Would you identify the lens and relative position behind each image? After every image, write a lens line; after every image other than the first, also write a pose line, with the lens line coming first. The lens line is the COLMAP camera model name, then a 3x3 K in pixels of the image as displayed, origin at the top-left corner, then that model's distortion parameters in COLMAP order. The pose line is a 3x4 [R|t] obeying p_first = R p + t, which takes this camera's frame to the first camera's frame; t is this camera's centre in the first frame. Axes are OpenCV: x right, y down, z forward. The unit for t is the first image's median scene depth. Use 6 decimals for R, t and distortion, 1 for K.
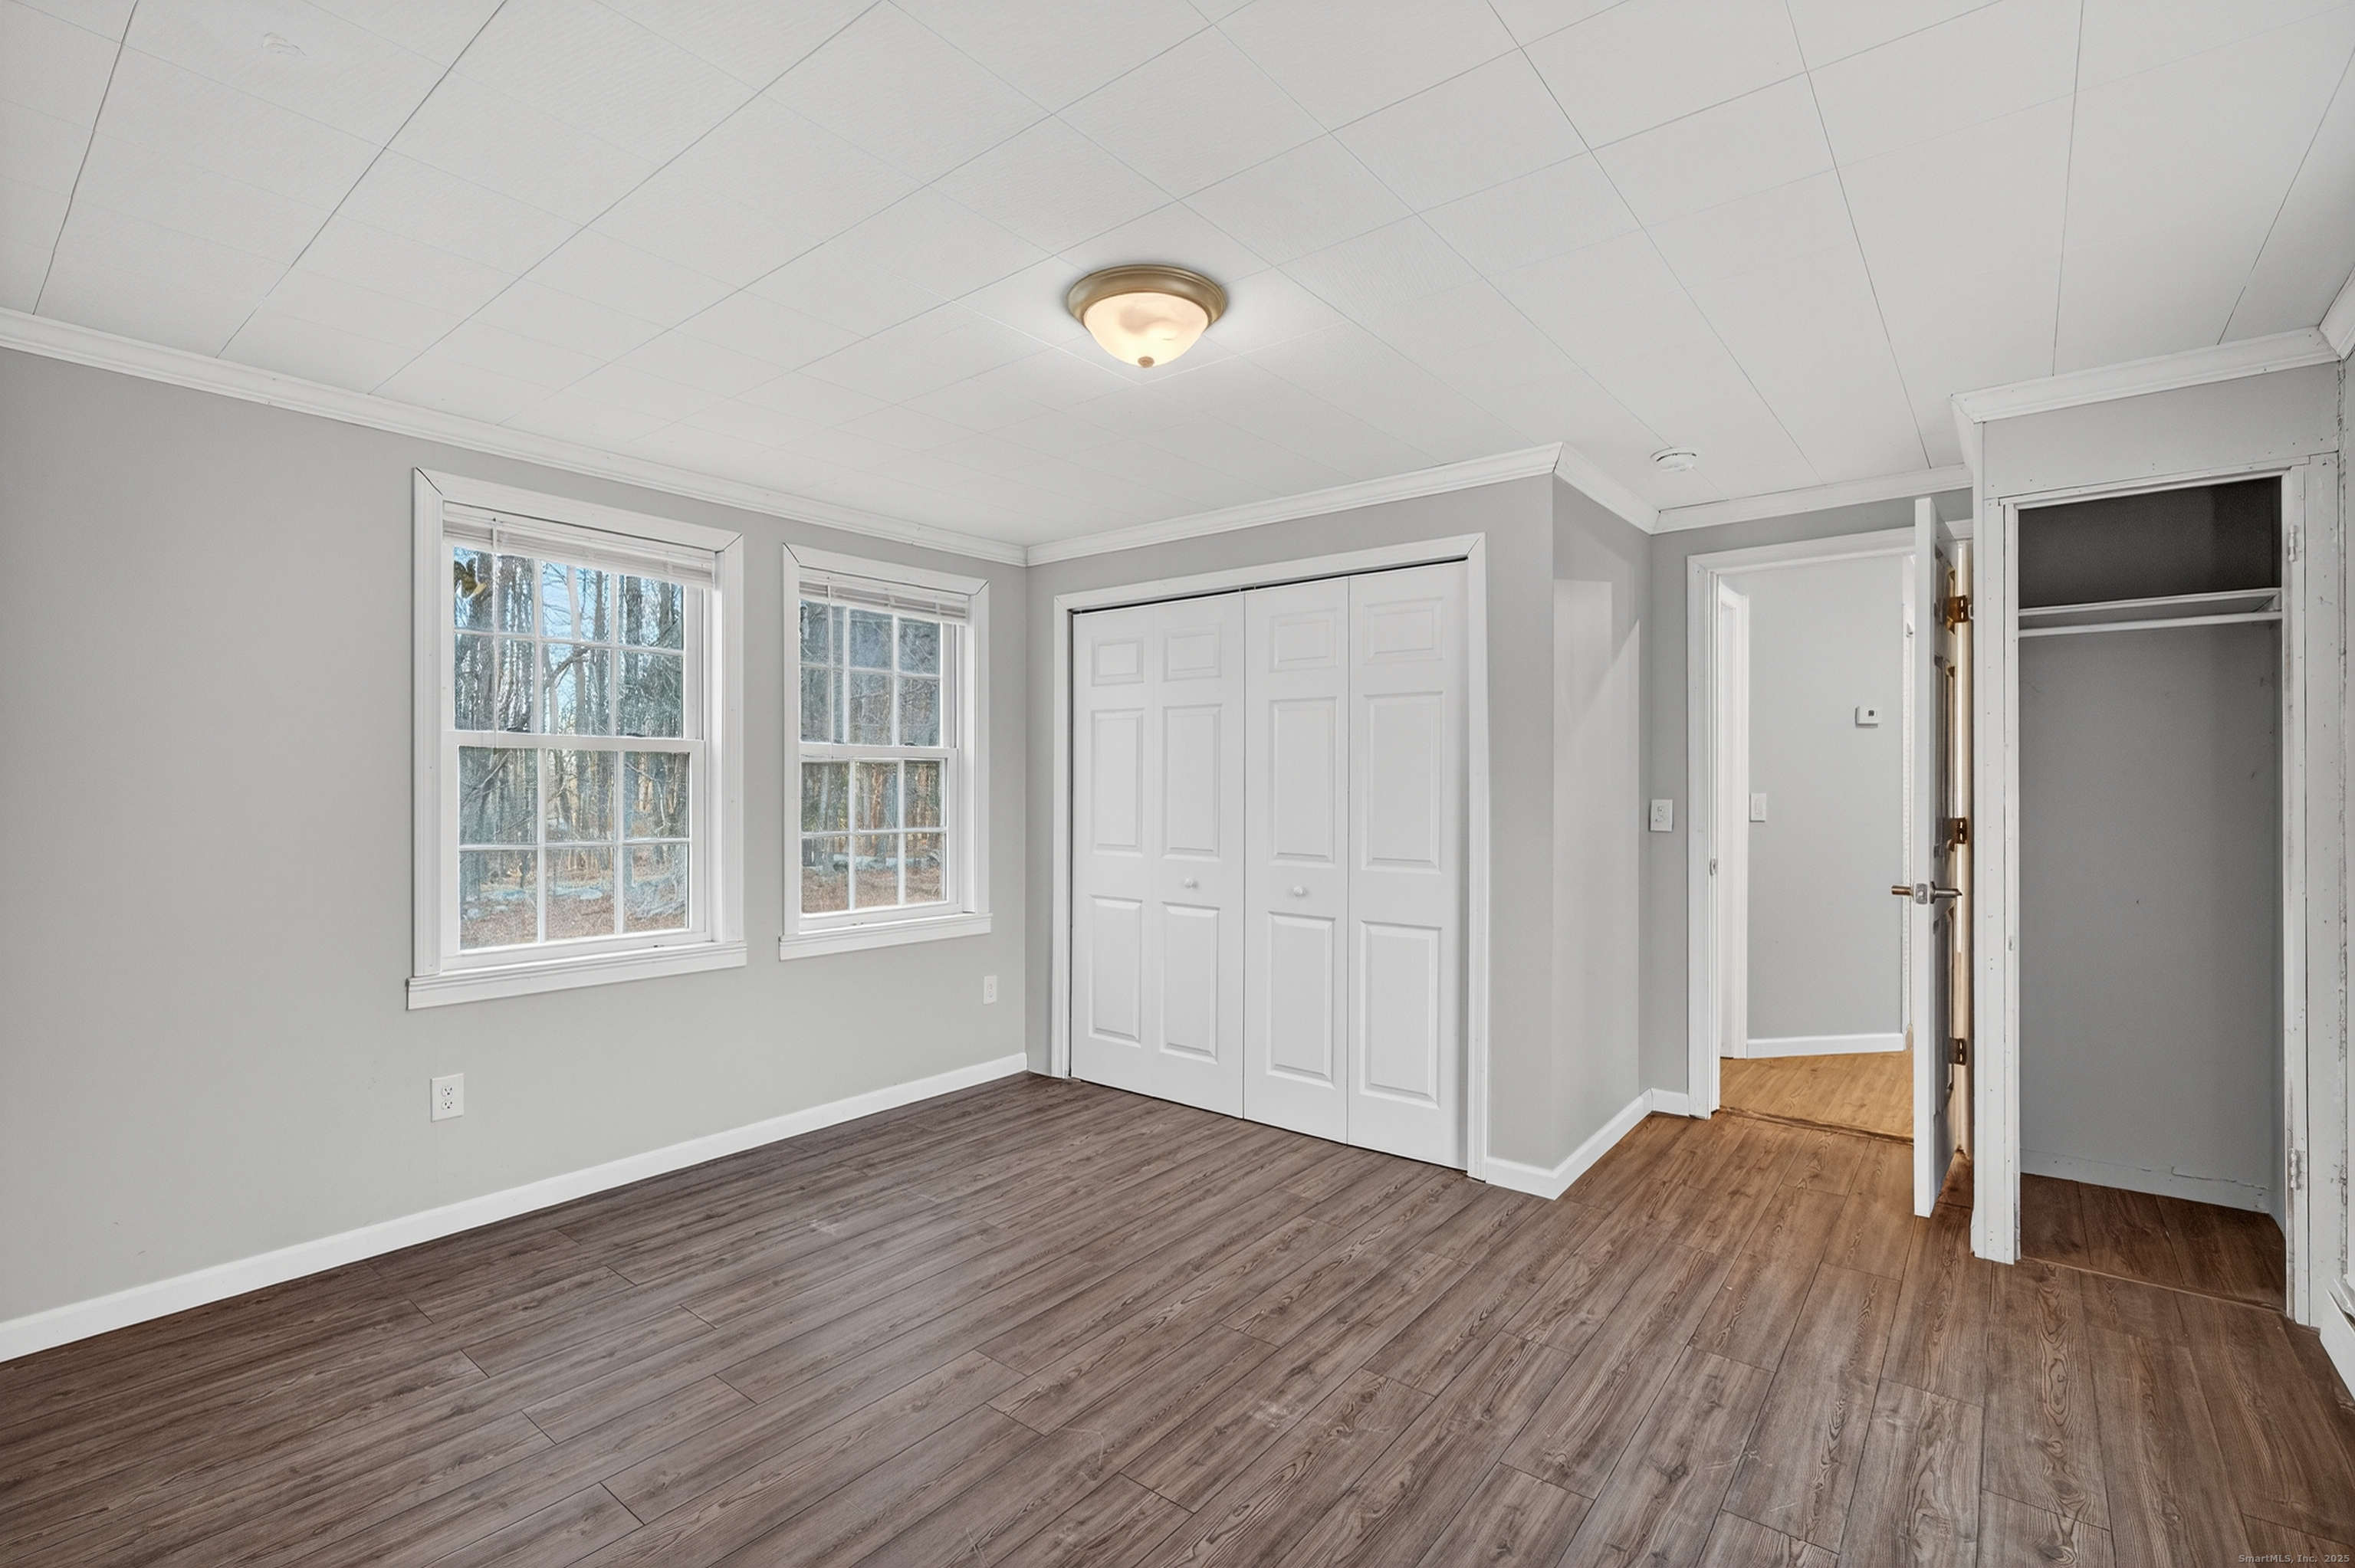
lens RADIAL K [[1043.7, 0, 1181.5], [0, 1043.7, 798.9], [0, 0, 1]] dist [-0.014663, 0.001712]
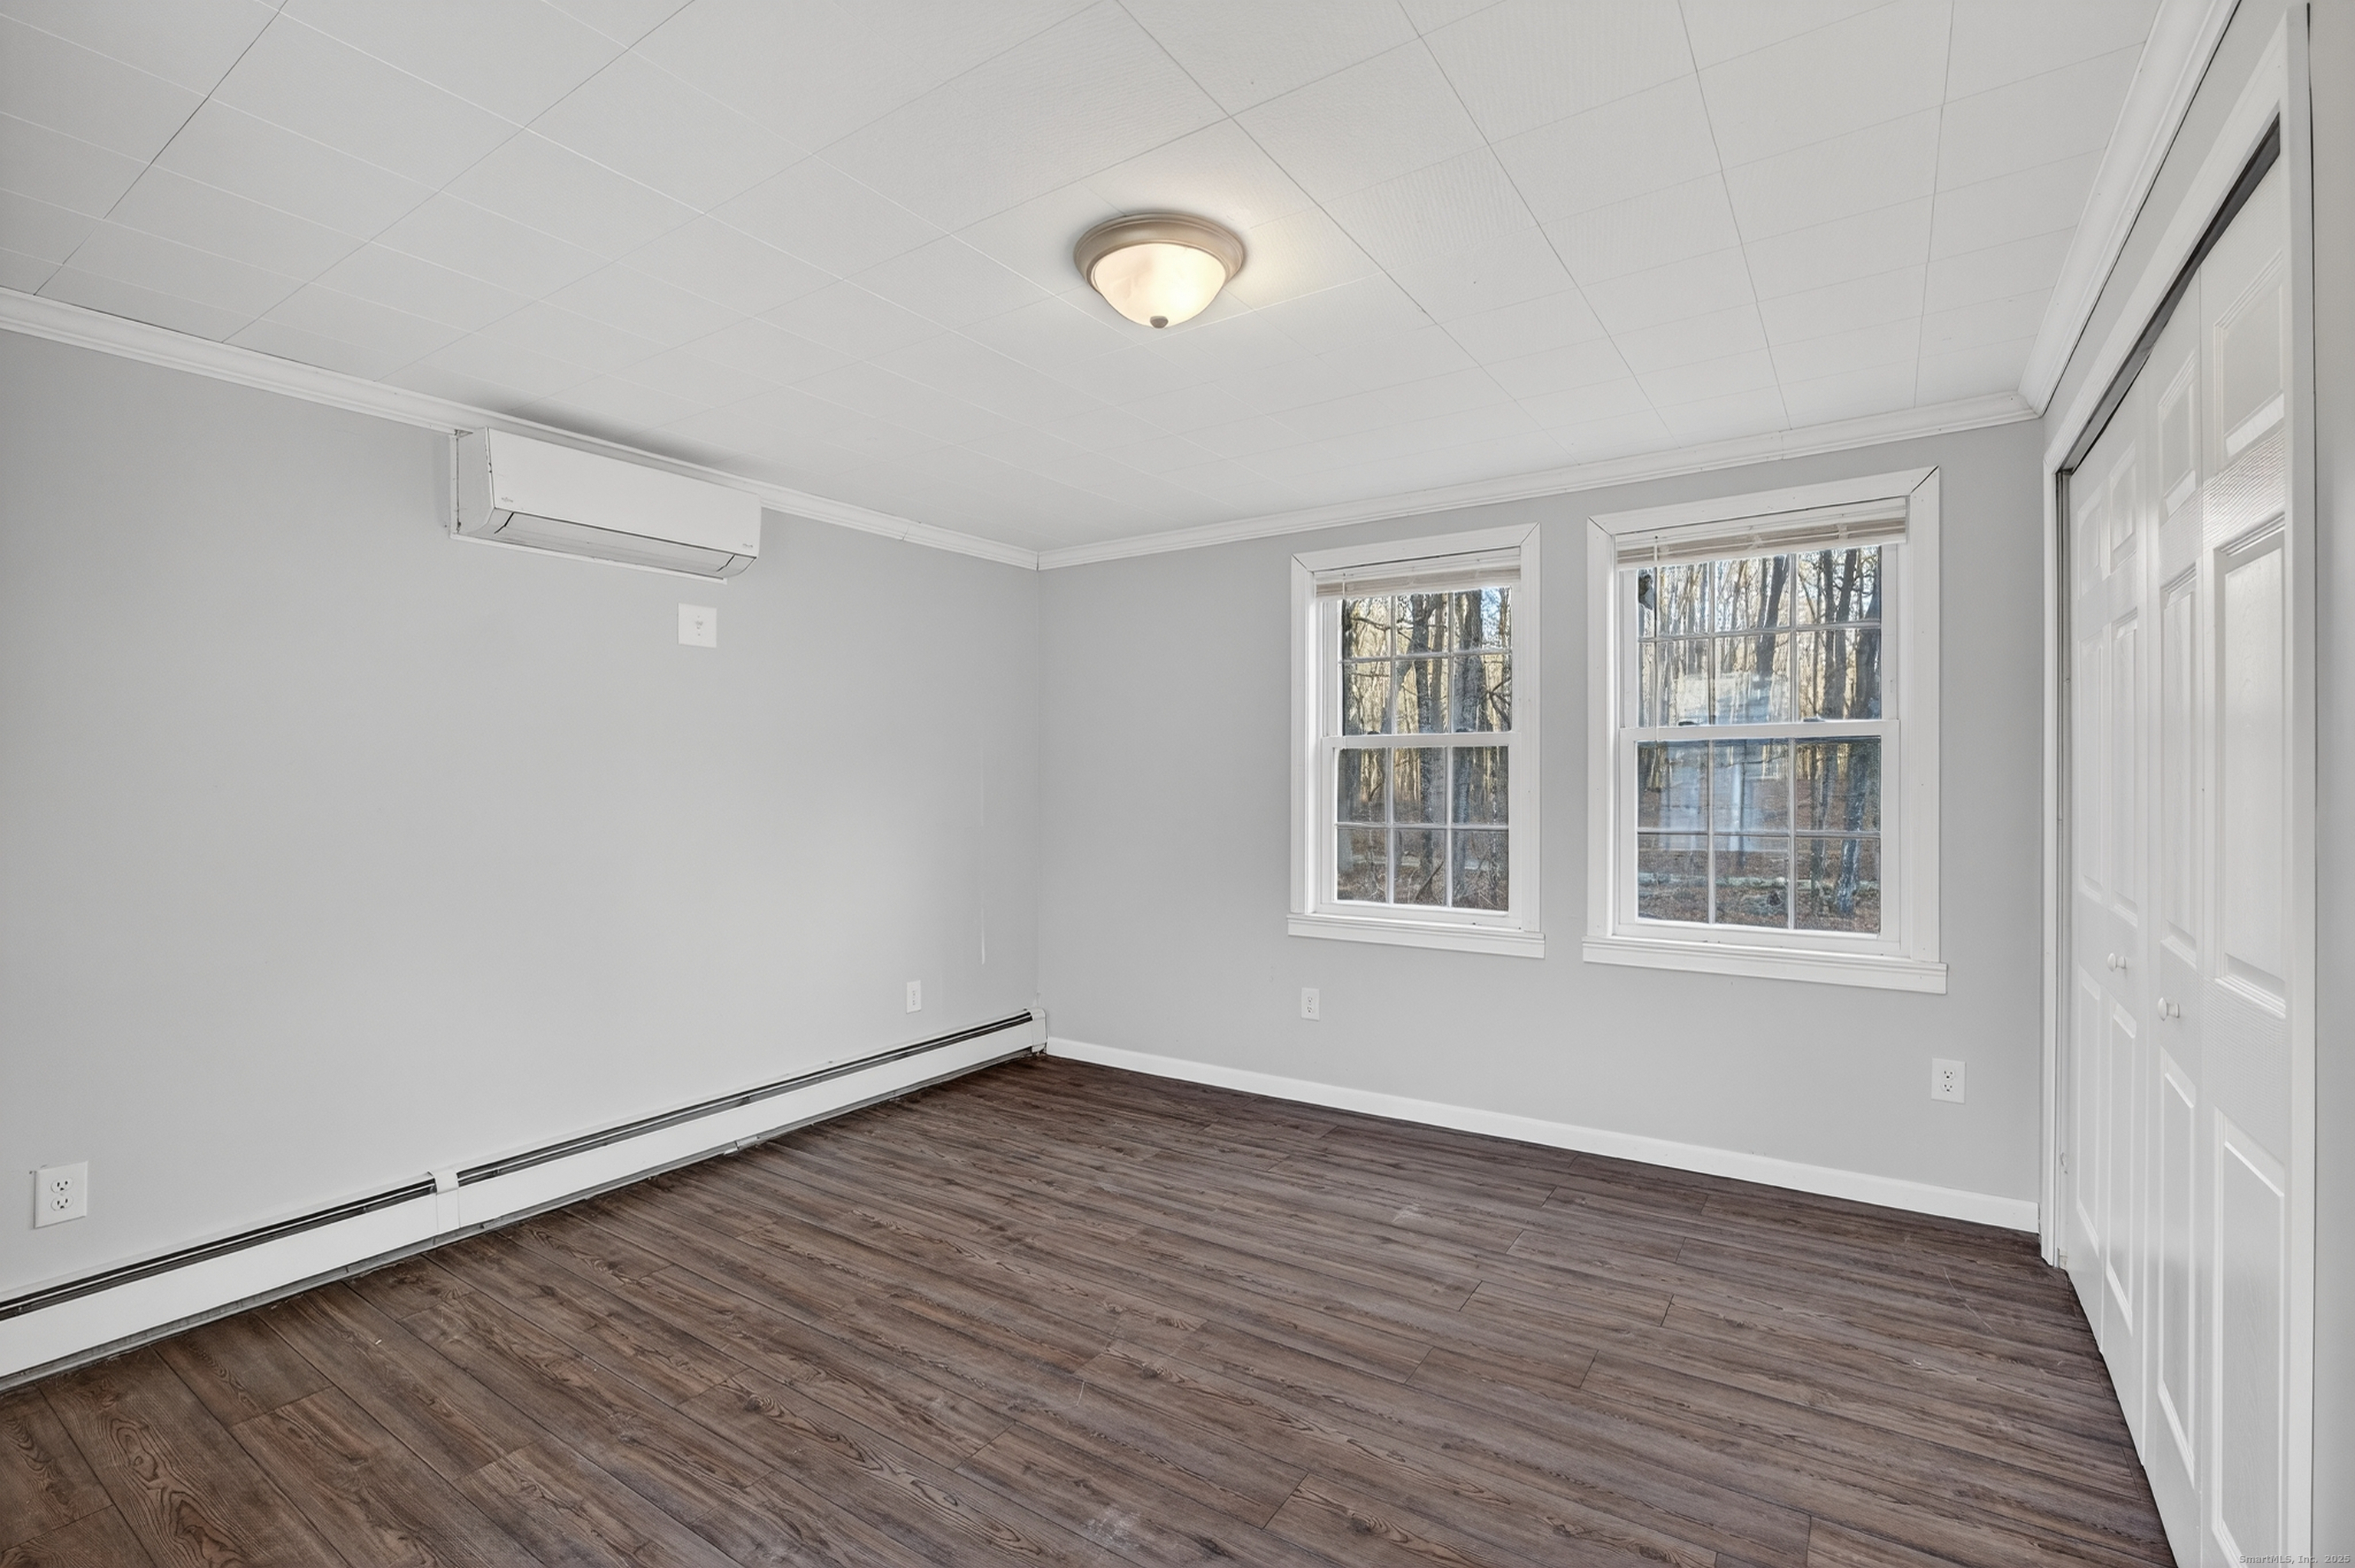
lens RADIAL K [[1043.7, 0, 1164.5], [0, 1043.7, 784.5], [0, 0, 1]] dist [-0.014663, 0.001712]
pose [[0.082201, 0.004192, -0.996607, 0.633263], [-0.003988, 0.999985, 0.003878, -0.008383], [0.996608, 0.003656, 0.082217, 0.660521]]
